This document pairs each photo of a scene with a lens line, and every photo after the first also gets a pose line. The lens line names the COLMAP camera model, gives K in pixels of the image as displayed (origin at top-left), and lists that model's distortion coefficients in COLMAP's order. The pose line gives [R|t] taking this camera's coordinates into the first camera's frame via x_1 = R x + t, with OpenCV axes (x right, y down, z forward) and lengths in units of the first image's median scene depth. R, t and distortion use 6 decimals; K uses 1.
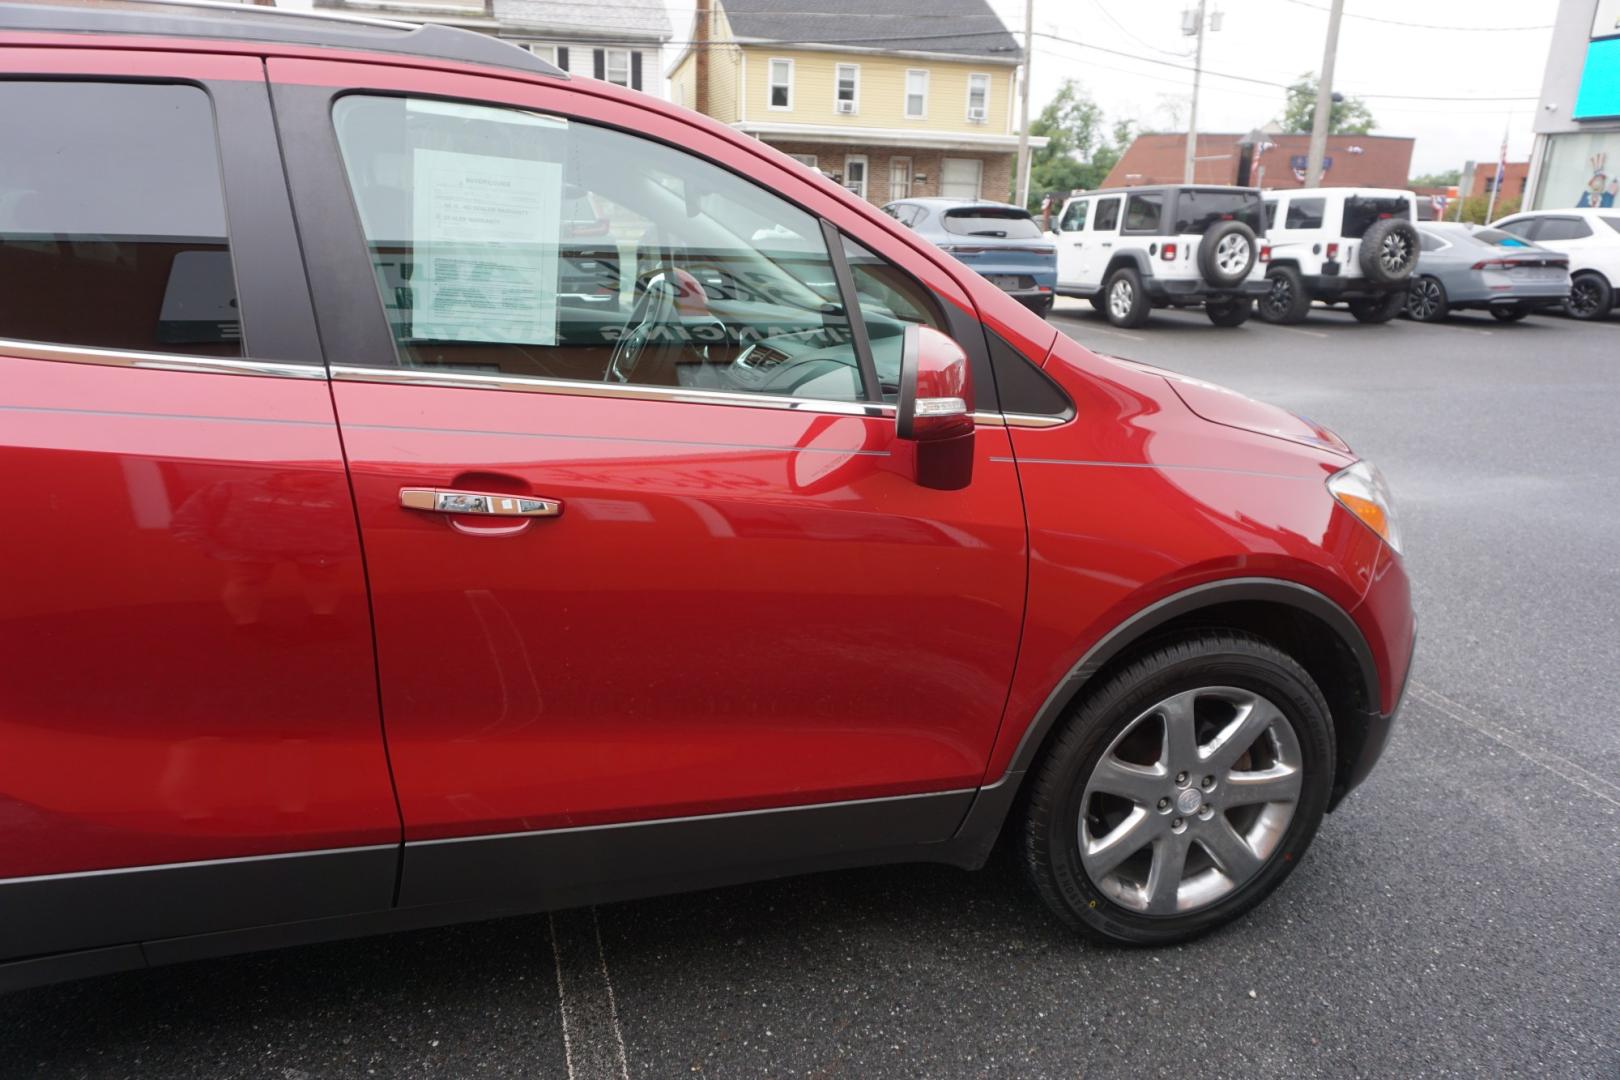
lens RADIAL K [[1088.8, 0, 808.2], [0, 1088.8, 534.6], [0, 0, 1]] dist [-0.046043, 0.035841]
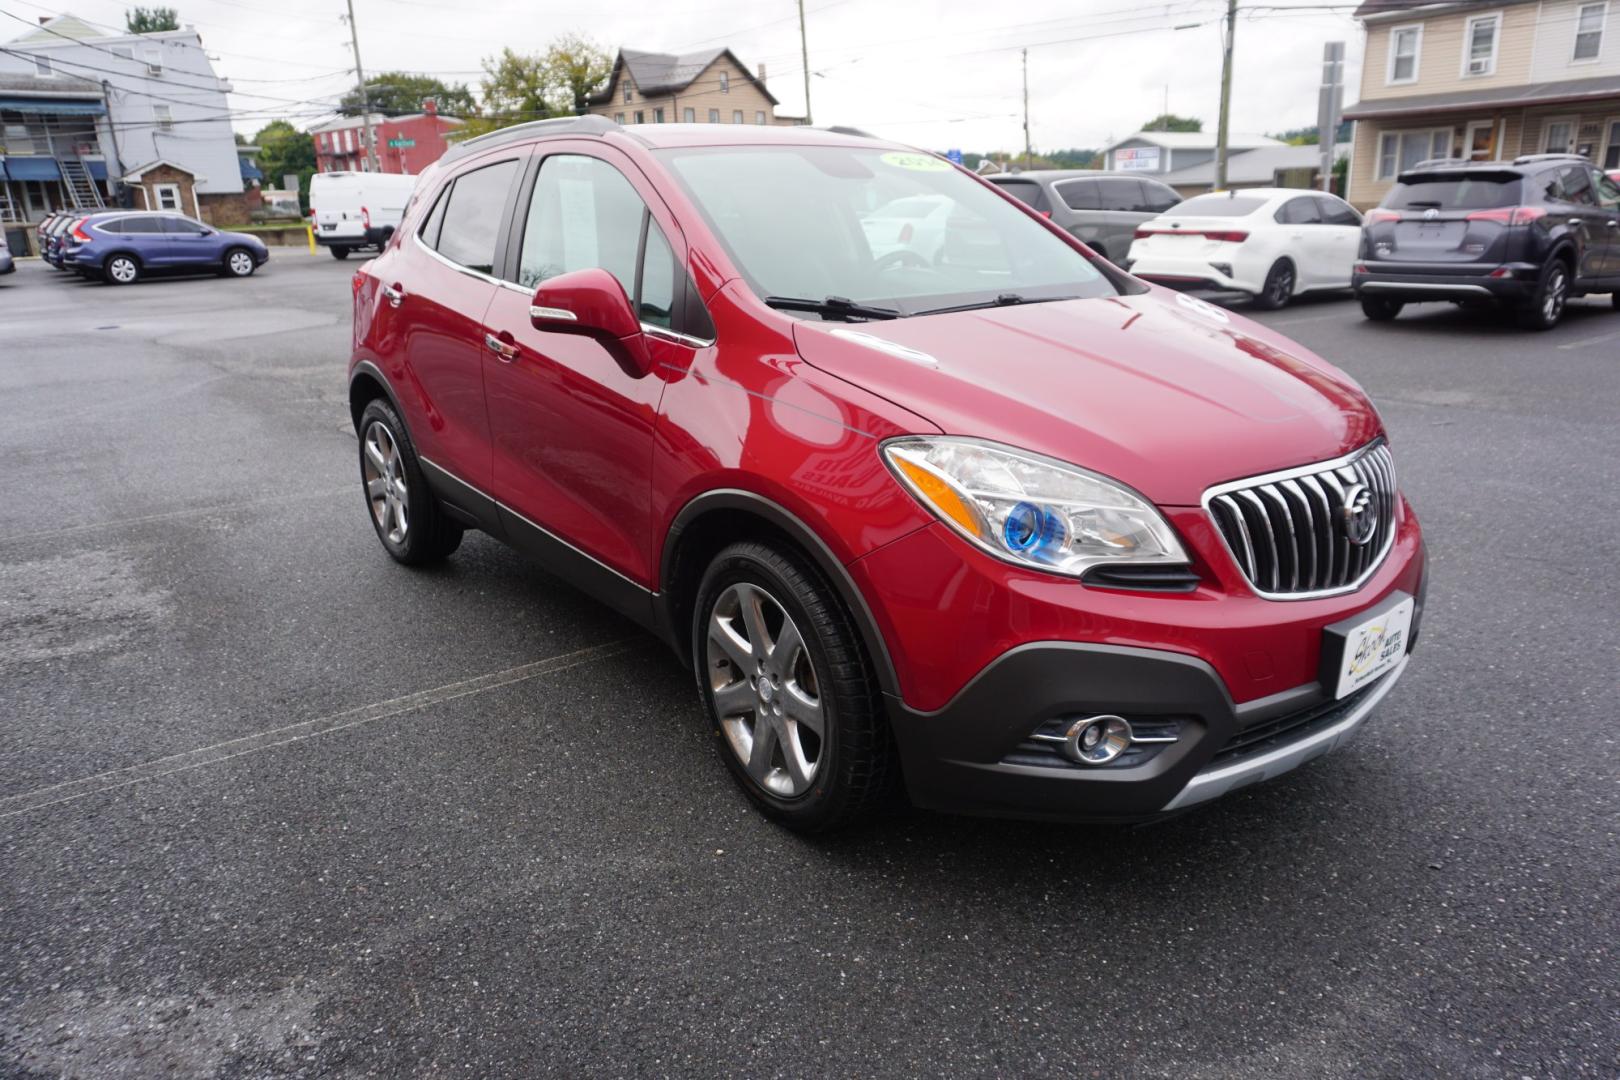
lens RADIAL K [[1088.8, 0, 806.7], [0, 1088.8, 538.7], [0, 0, 1]] dist [-0.046043, 0.035841]
pose [[0.334971, 0.234456, -0.912592, 0.221859], [-0.231393, 0.959356, 0.161536, -0.017141], [0.913374, 0.157058, 0.375608, 0.091048]]
